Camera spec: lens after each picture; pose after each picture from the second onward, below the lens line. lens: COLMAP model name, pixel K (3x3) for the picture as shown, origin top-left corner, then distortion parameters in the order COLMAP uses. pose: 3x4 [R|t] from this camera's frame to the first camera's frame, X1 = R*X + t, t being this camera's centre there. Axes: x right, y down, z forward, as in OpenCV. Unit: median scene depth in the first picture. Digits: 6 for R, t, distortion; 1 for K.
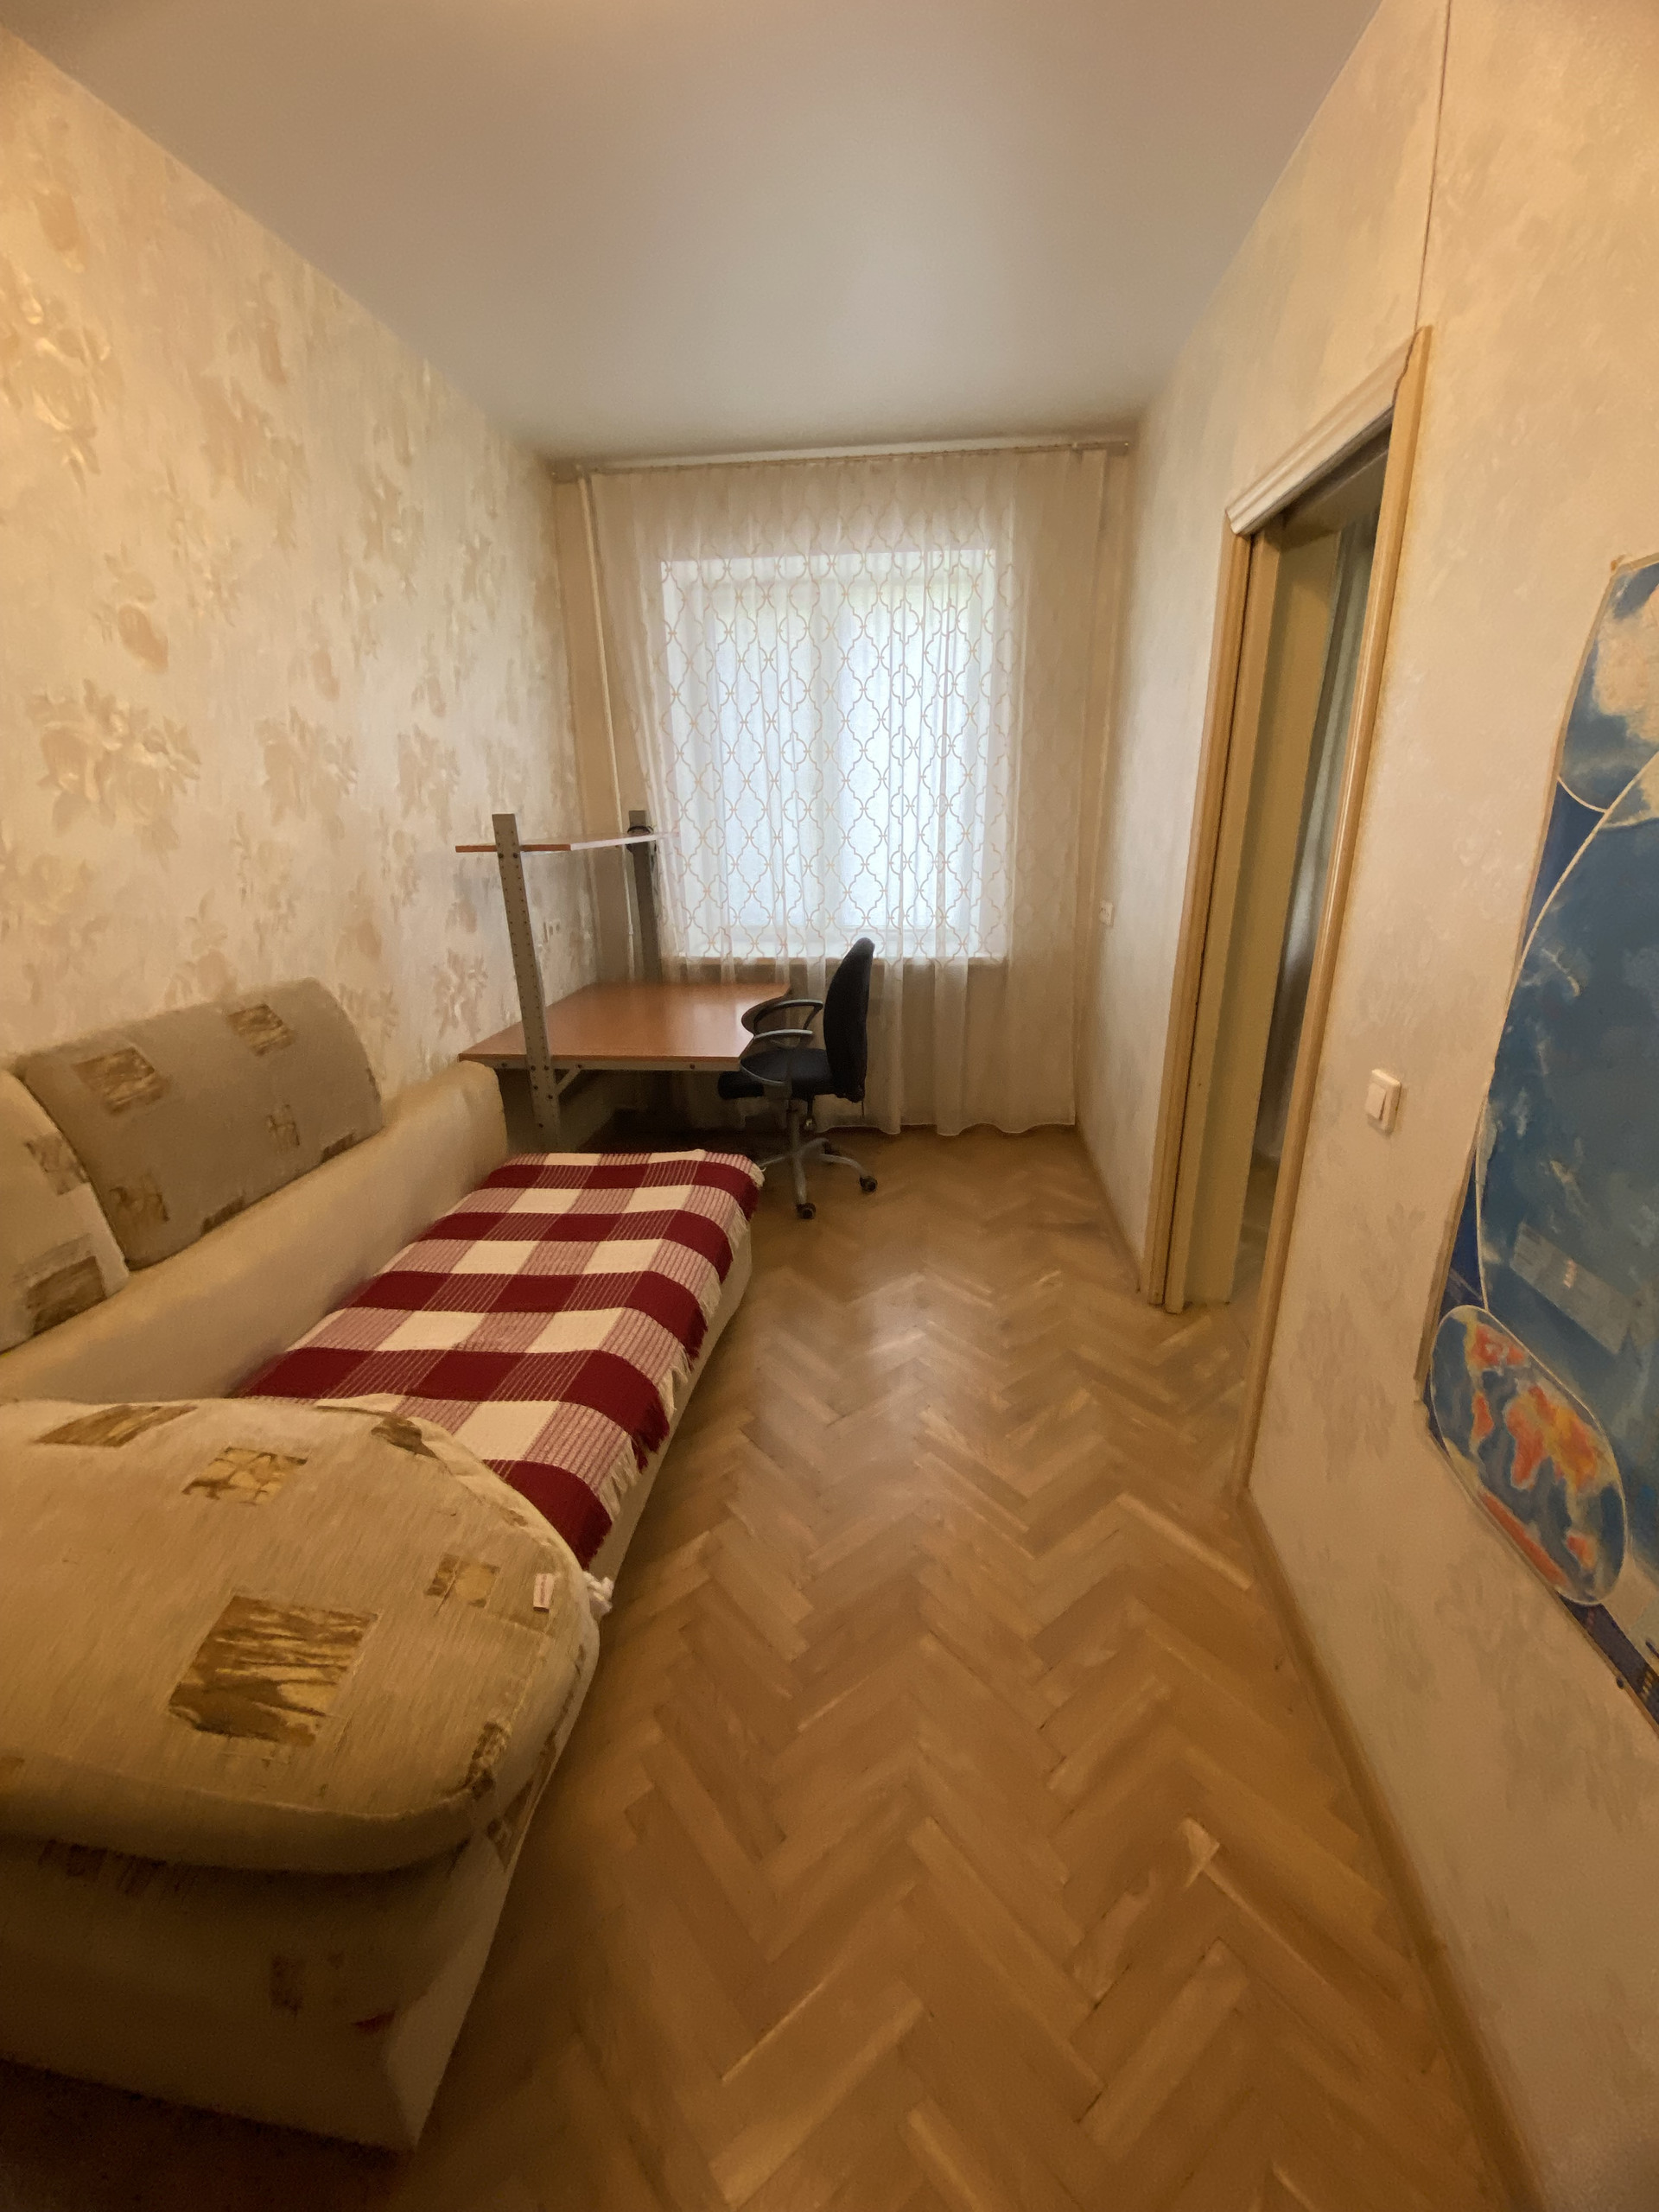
lens RADIAL K [[906.0, 0, 820.5], [0, 906.0, 1095.3], [0, 0, 1]] dist [0.019773, -0.022874]
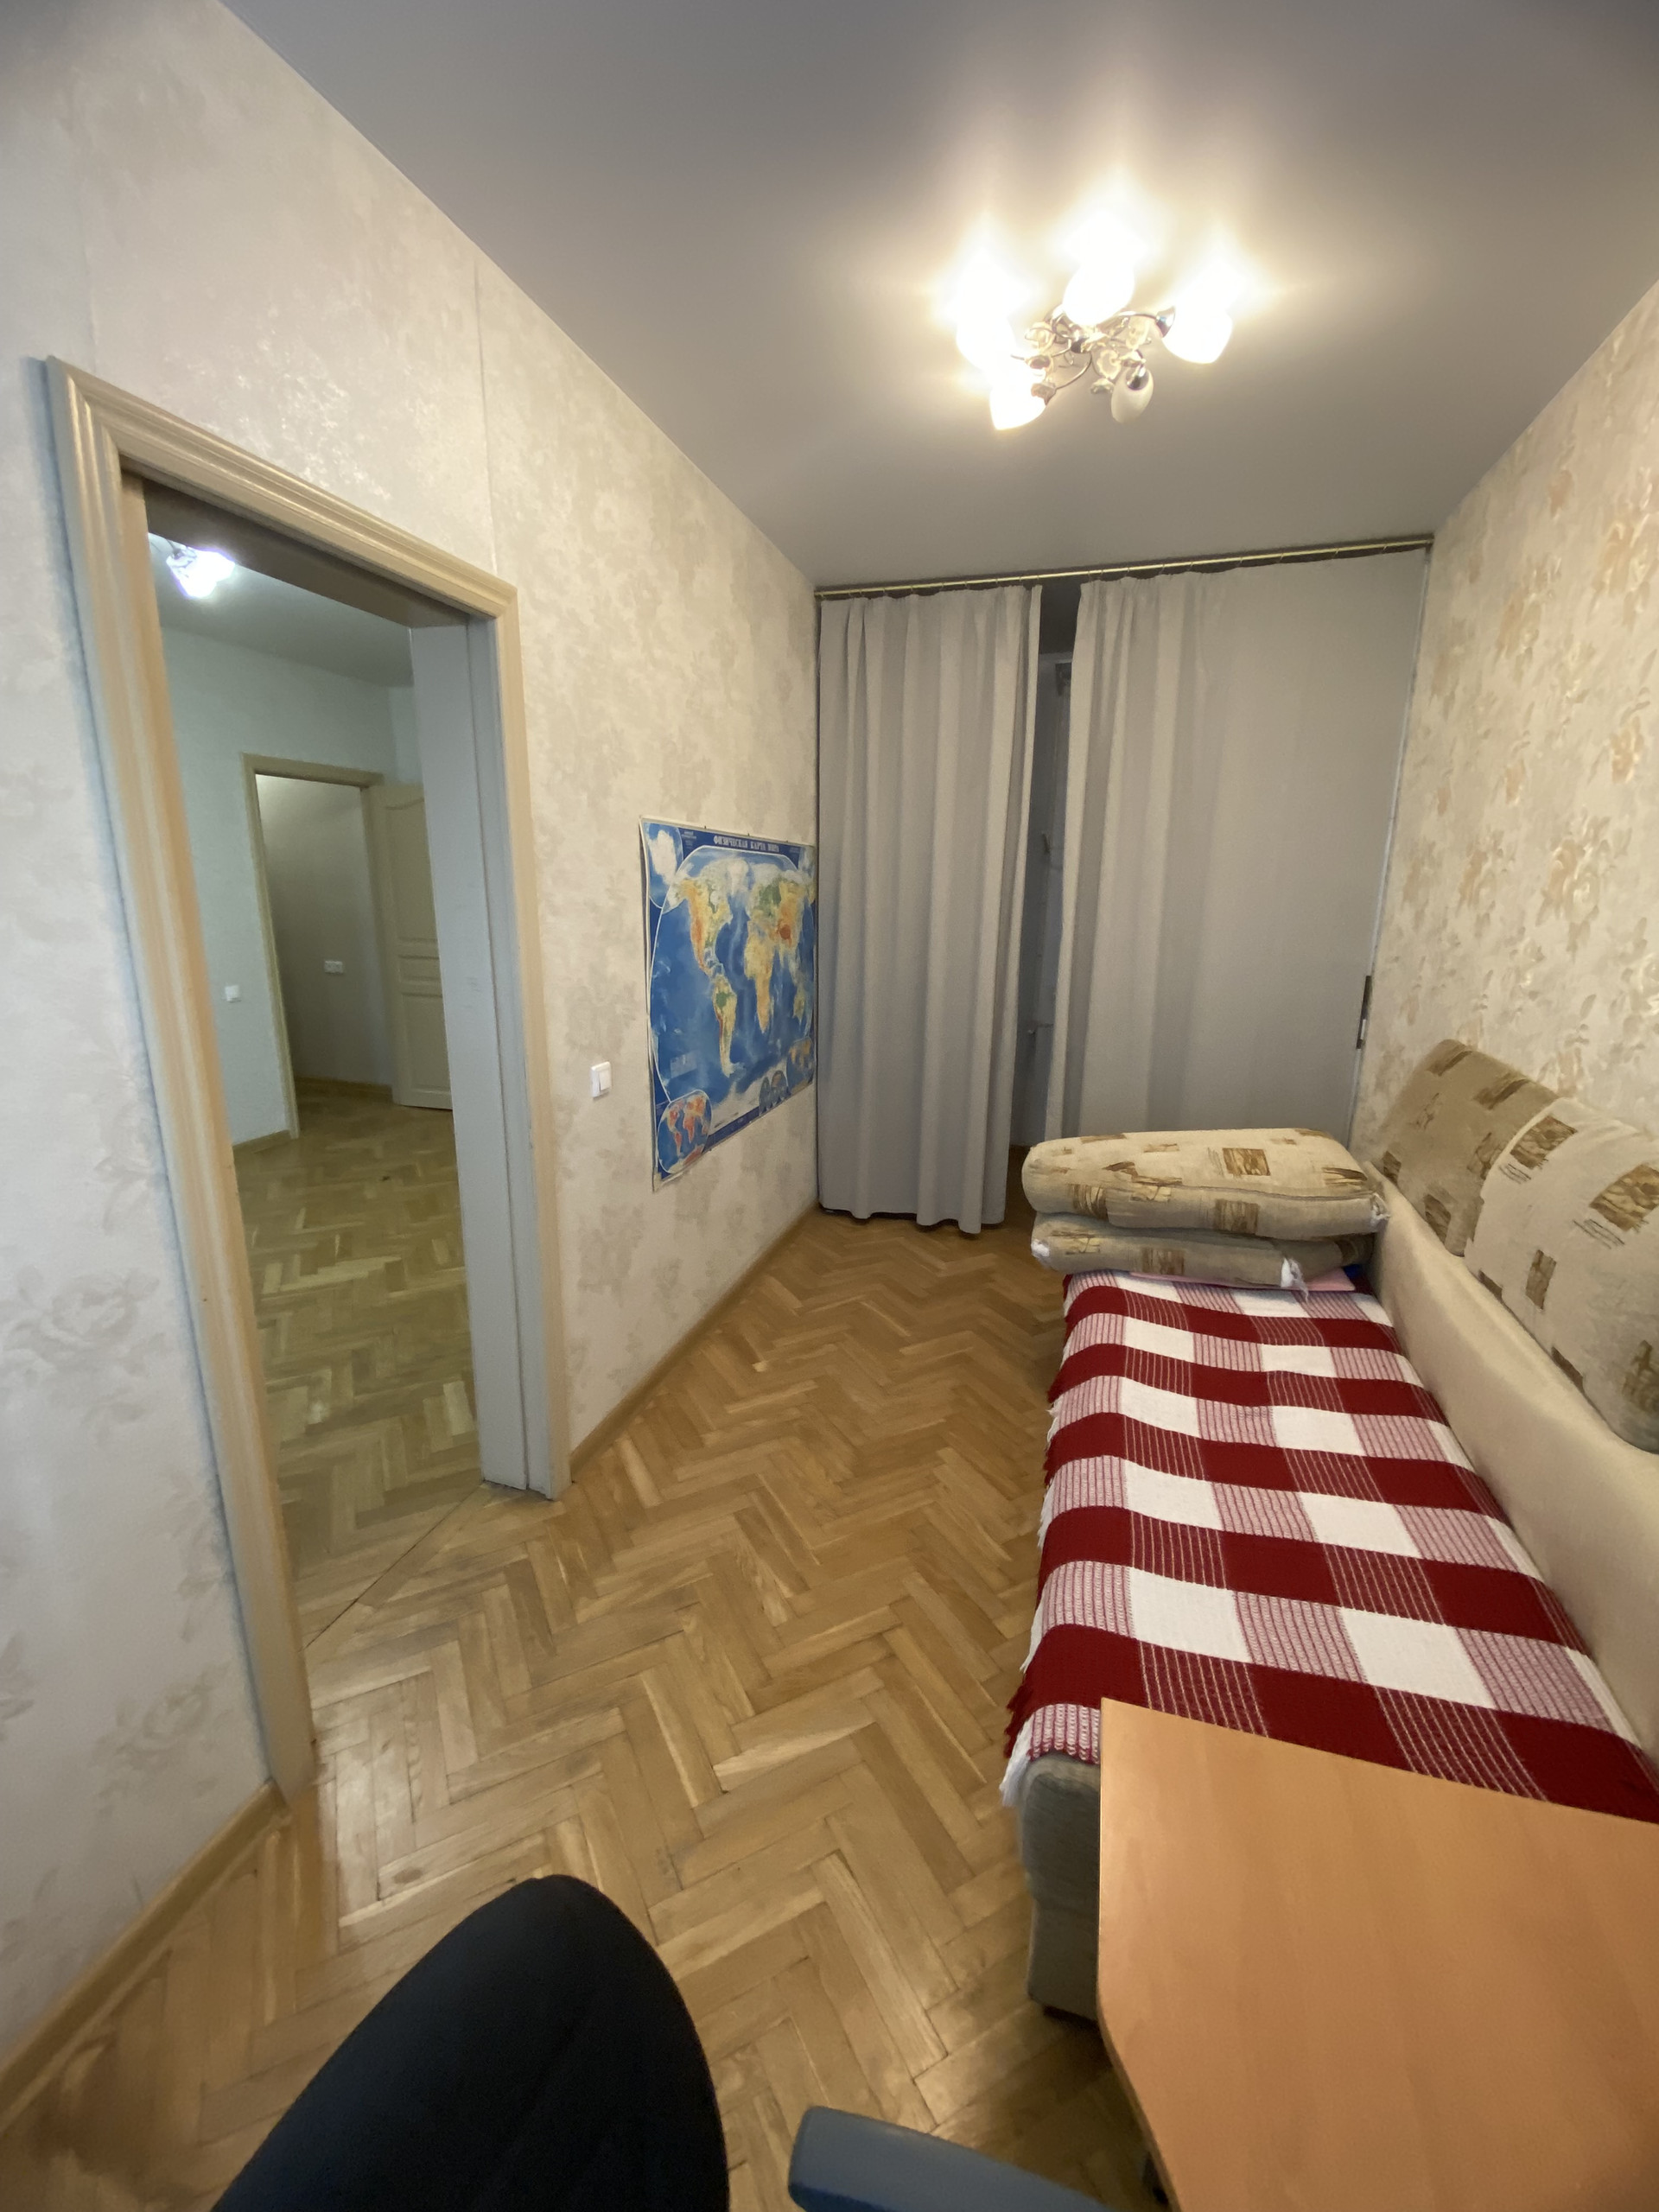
lens RADIAL K [[906.0, 0, 820.5], [0, 906.0, 1095.3], [0, 0, 1]] dist [0.019773, -0.022874]
pose [[-0.984074, -0.031616, 0.174927, -0.069353], [0.064408, 0.853772, 0.516648, -0.686473], [-0.165682, 0.519687, -0.838138, 1.990033]]
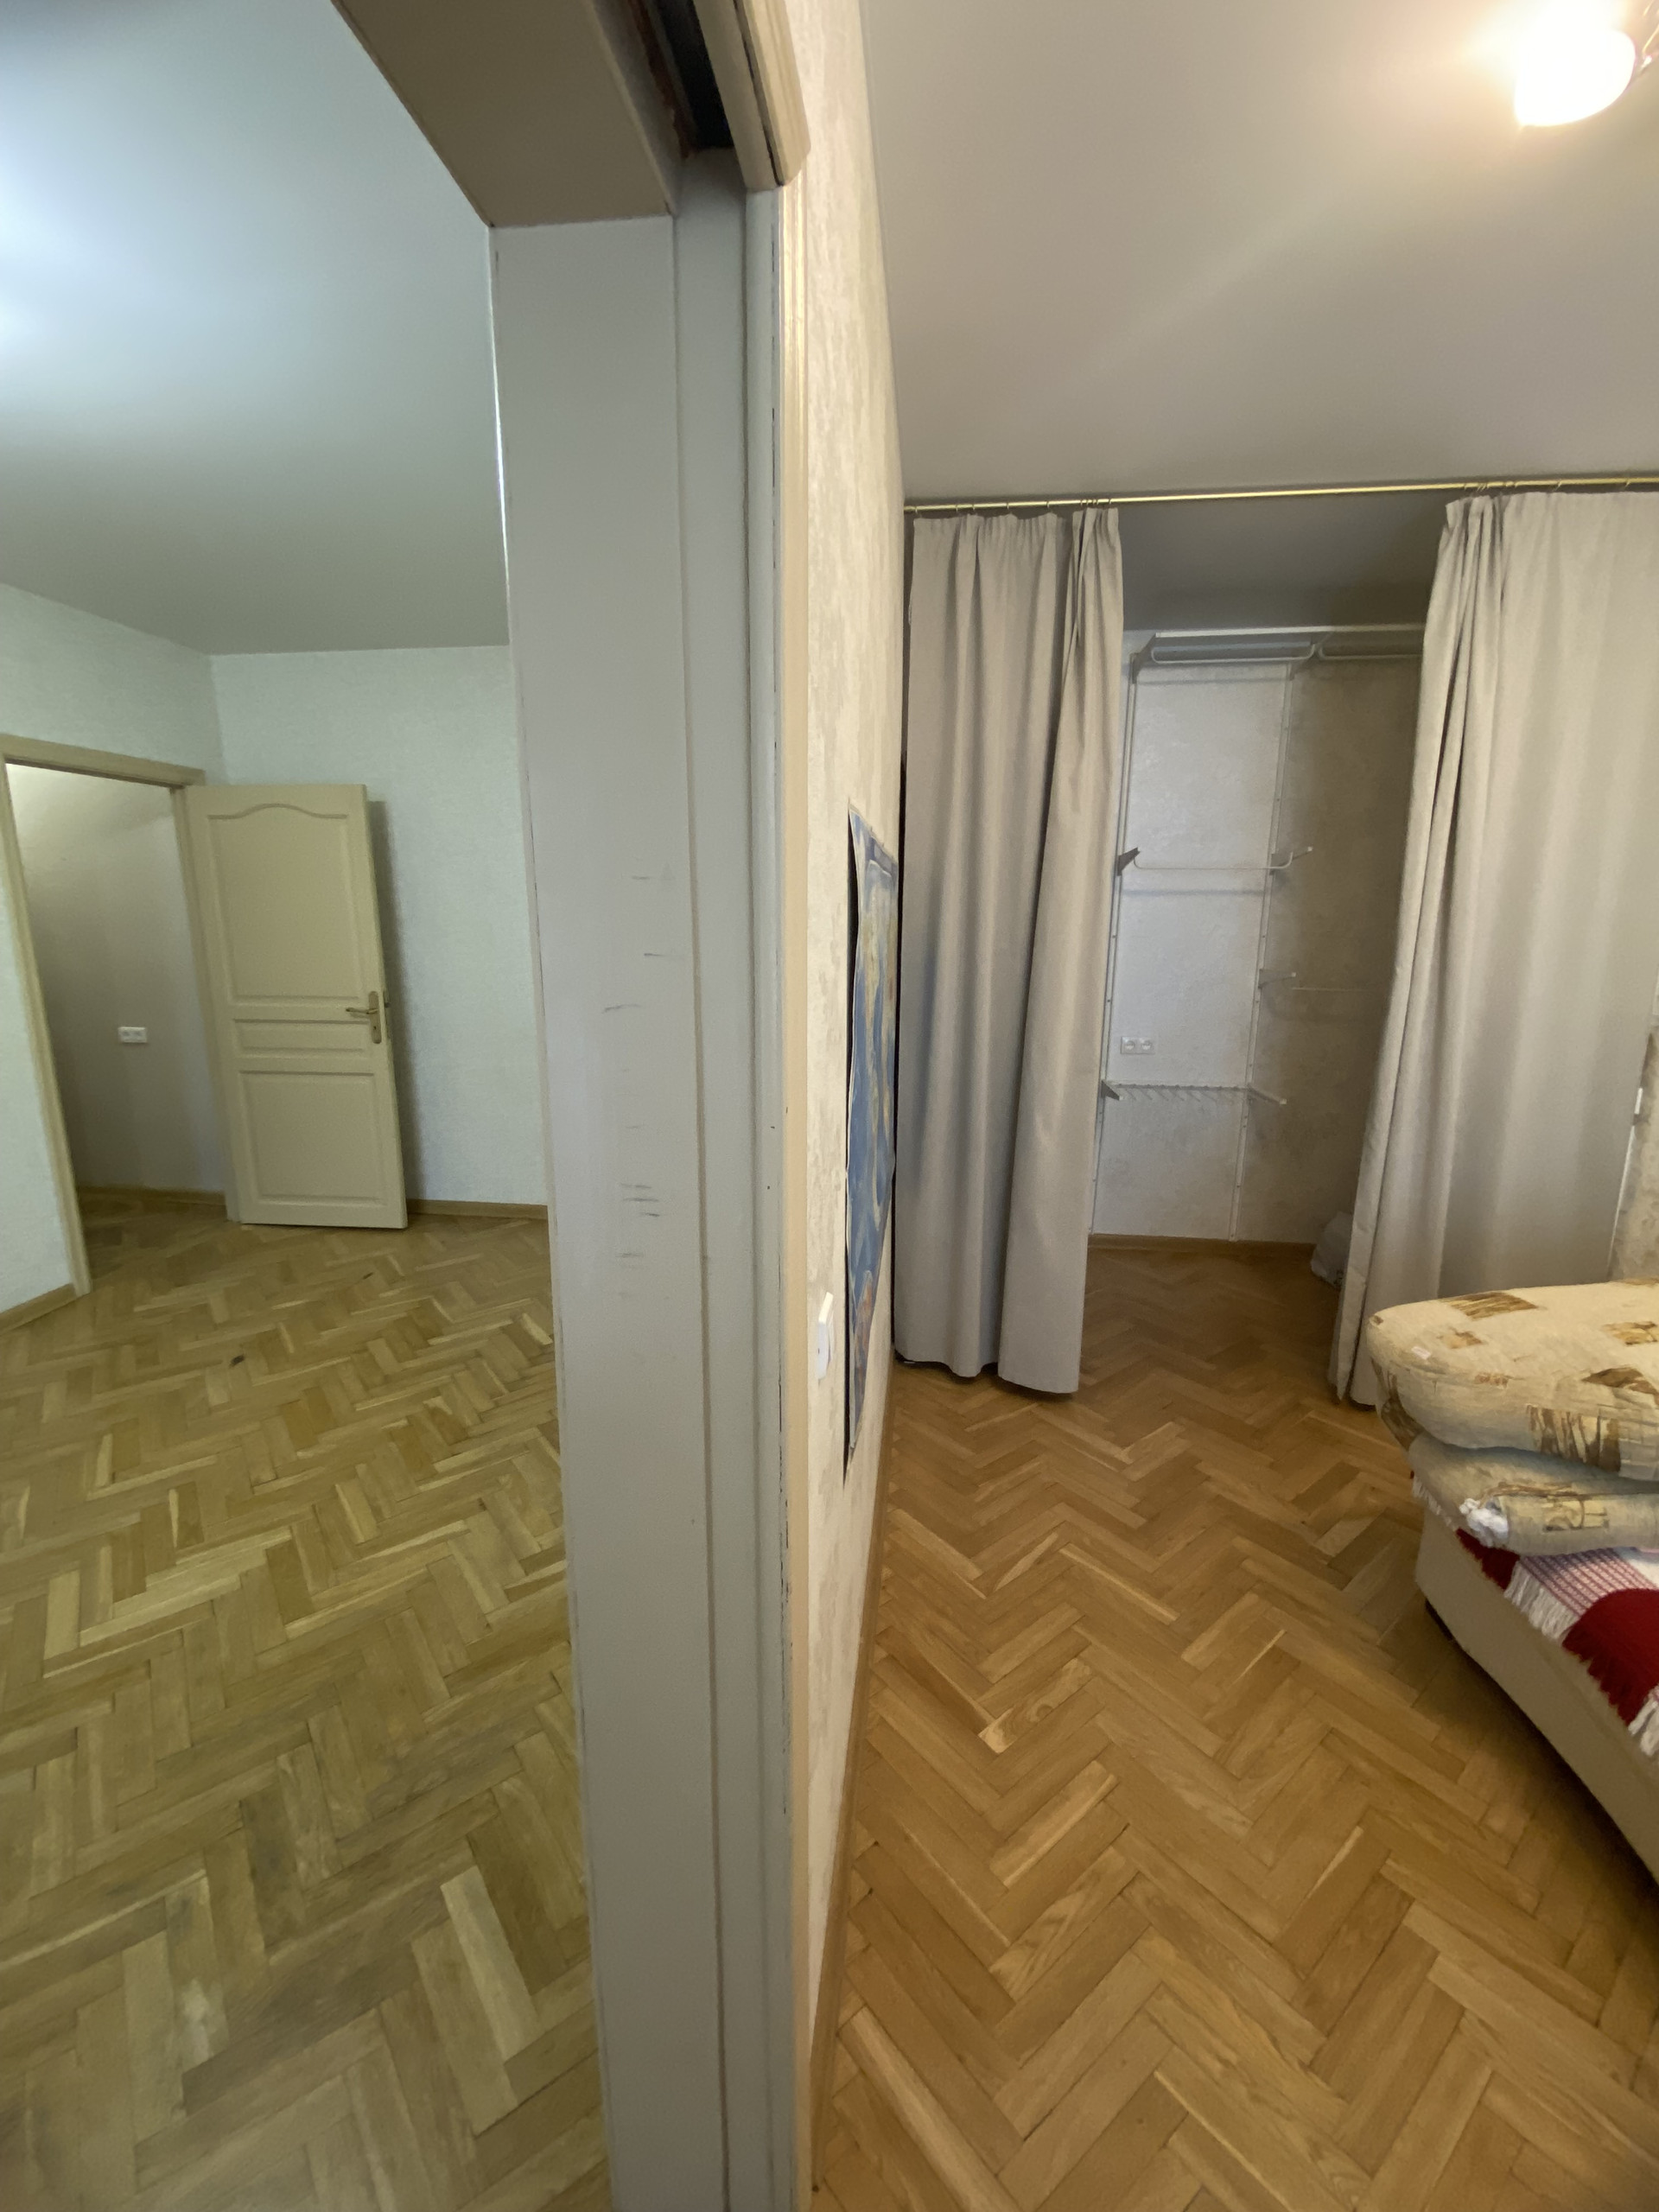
lens RADIAL K [[906.0, 0, 820.5], [0, 906.0, 1095.3], [0, 0, 1]] dist [0.019773, -0.022874]
pose [[-0.999870, 0.014732, 0.006608, 0.517496], [0.016065, 0.866960, 0.498119, -0.492145], [0.001609, 0.498160, -0.867083, 1.344558]]
